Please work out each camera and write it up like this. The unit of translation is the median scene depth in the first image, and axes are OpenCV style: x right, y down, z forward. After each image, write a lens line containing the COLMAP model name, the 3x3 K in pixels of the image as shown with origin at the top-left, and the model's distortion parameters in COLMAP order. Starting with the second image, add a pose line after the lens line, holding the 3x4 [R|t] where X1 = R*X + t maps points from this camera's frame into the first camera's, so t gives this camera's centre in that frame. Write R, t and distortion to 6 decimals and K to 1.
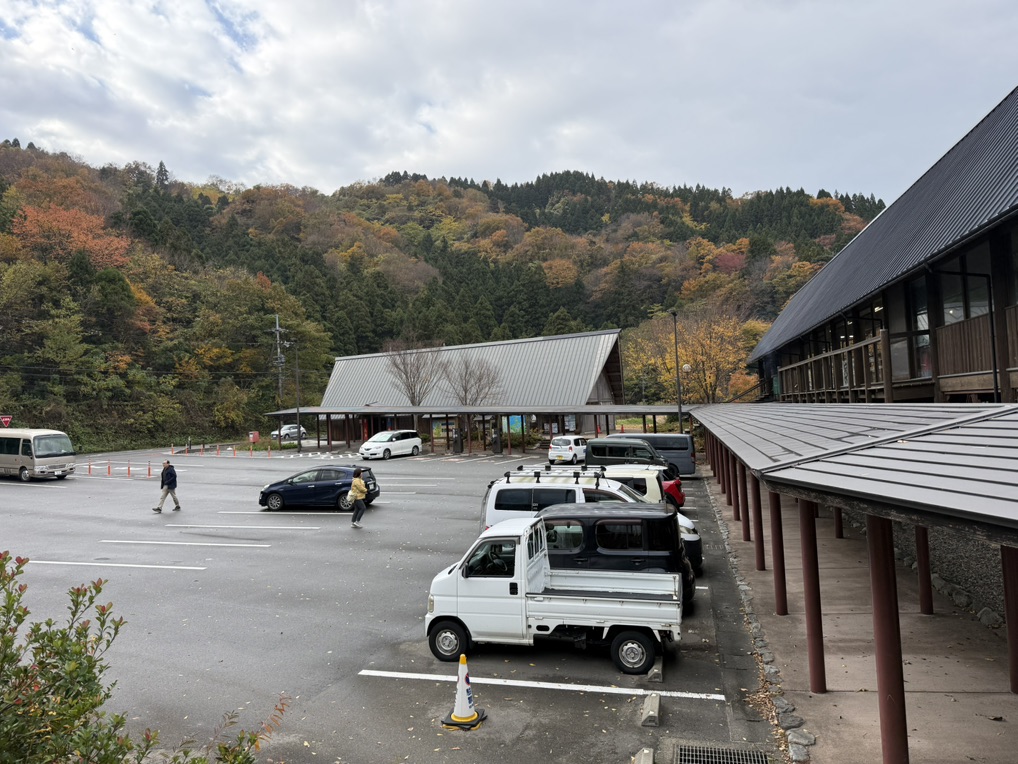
lens RADIAL K [[725.0, 0, 509.0], [0, 725.0, 382.0], [0, 0, 1]] dist [0.089434, -0.001460]
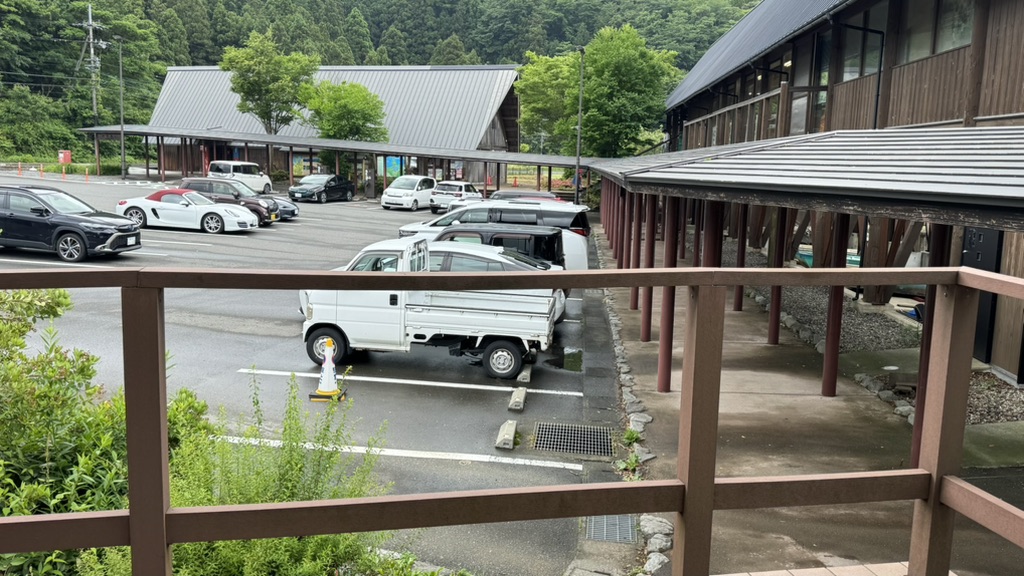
lens RADIAL K [[860.6, 0, 512.0], [0, 860.6, 288.0], [0, 0, 1]] dist [0.131075, -0.198336]
pose [[0.986364, 0.051867, 0.156194, -0.003585], [-0.079338, 0.981339, 0.175152, 0.007149], [-0.144195, -0.185156, 0.972073, -0.036452]]
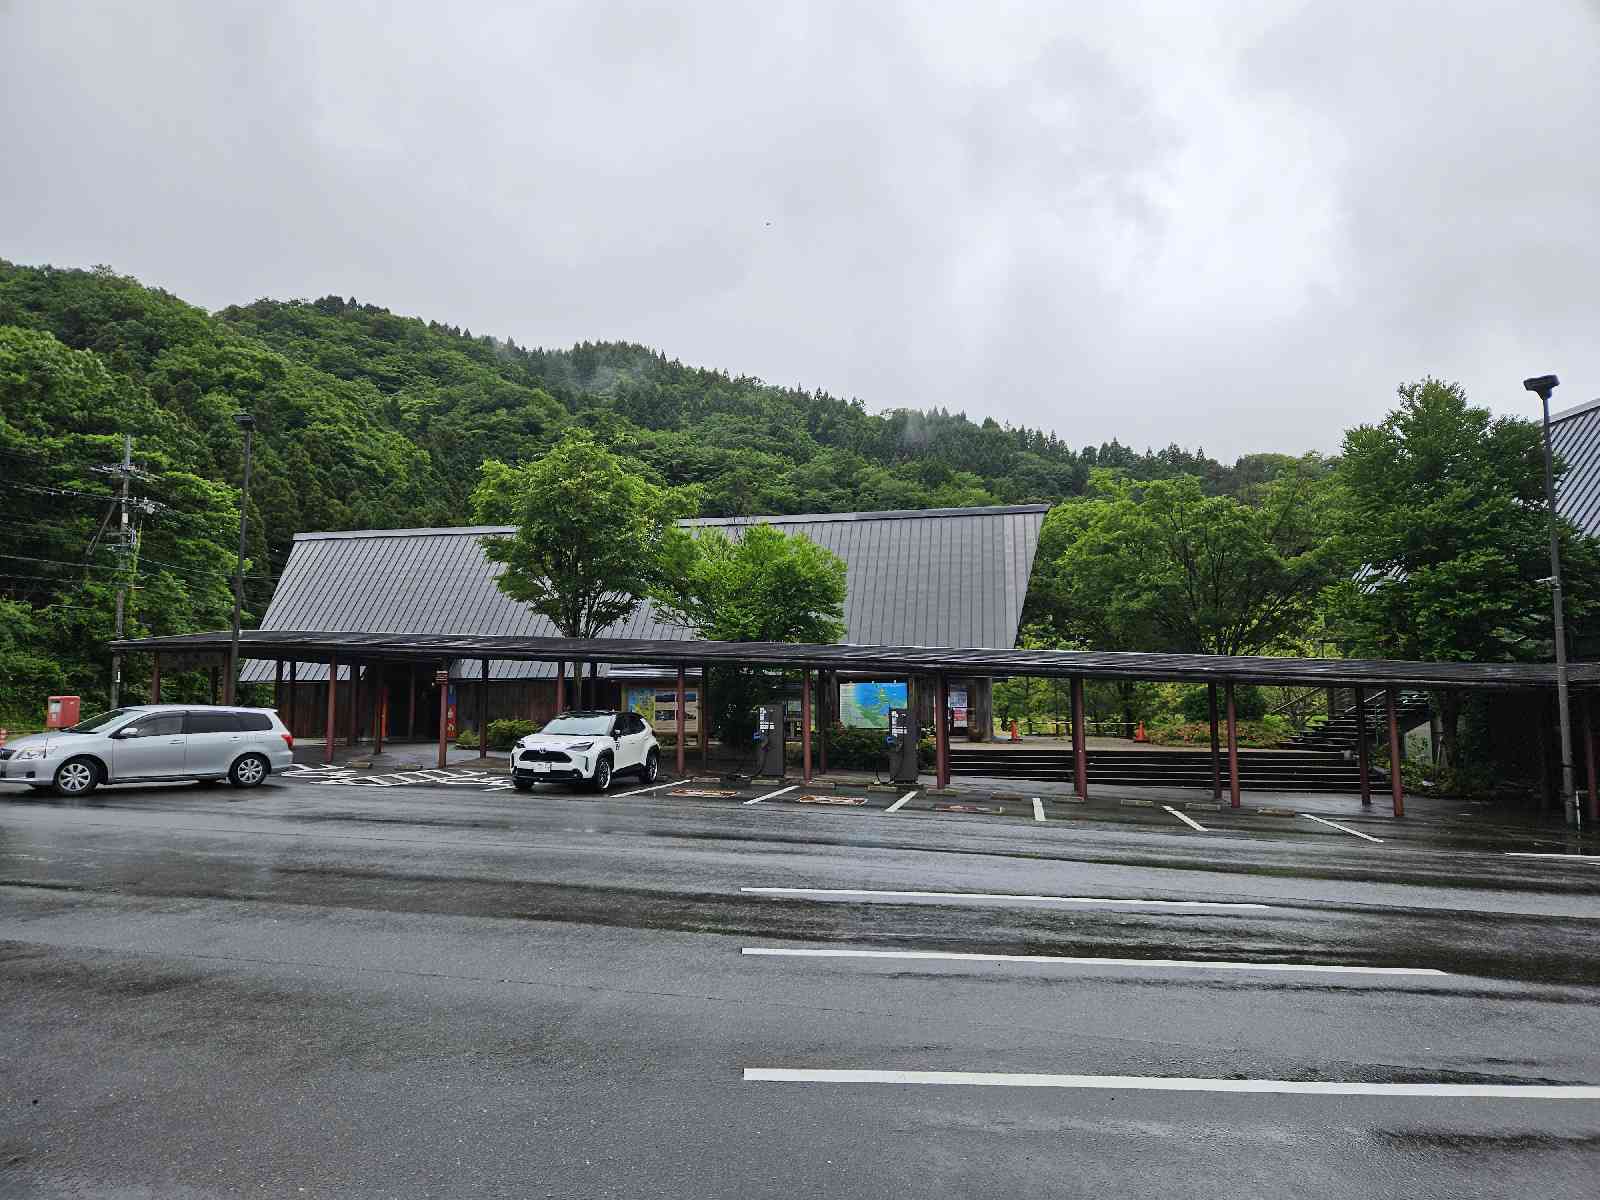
lens RADIAL K [[1022.4, 0, 800.0], [0, 1022.4, 600.0], [0, 0, 1]] dist [0.034320, -0.000585]
pose [[0.945055, 0.076075, 0.317935, -0.179579], [-0.050087, 0.994759, -0.089145, 0.048582], [-0.323050, 0.068322, 0.943912, 0.433814]]
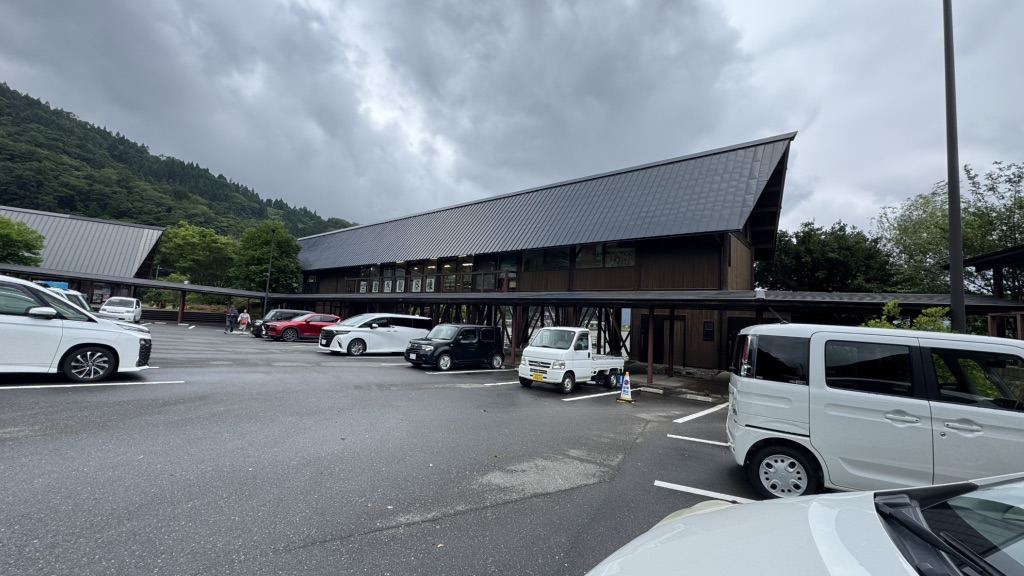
lens RADIAL K [[406.0, 0, 512.0], [0, 406.0, 288.0], [0, 0, 1]] dist [-0.000818, -0.000139]
pose [[0.423038, 0.145476, 0.894357, -0.206073], [-0.107505, 0.988114, -0.109876, 0.043343], [-0.899712, -0.049666, 0.433650, 0.124767]]
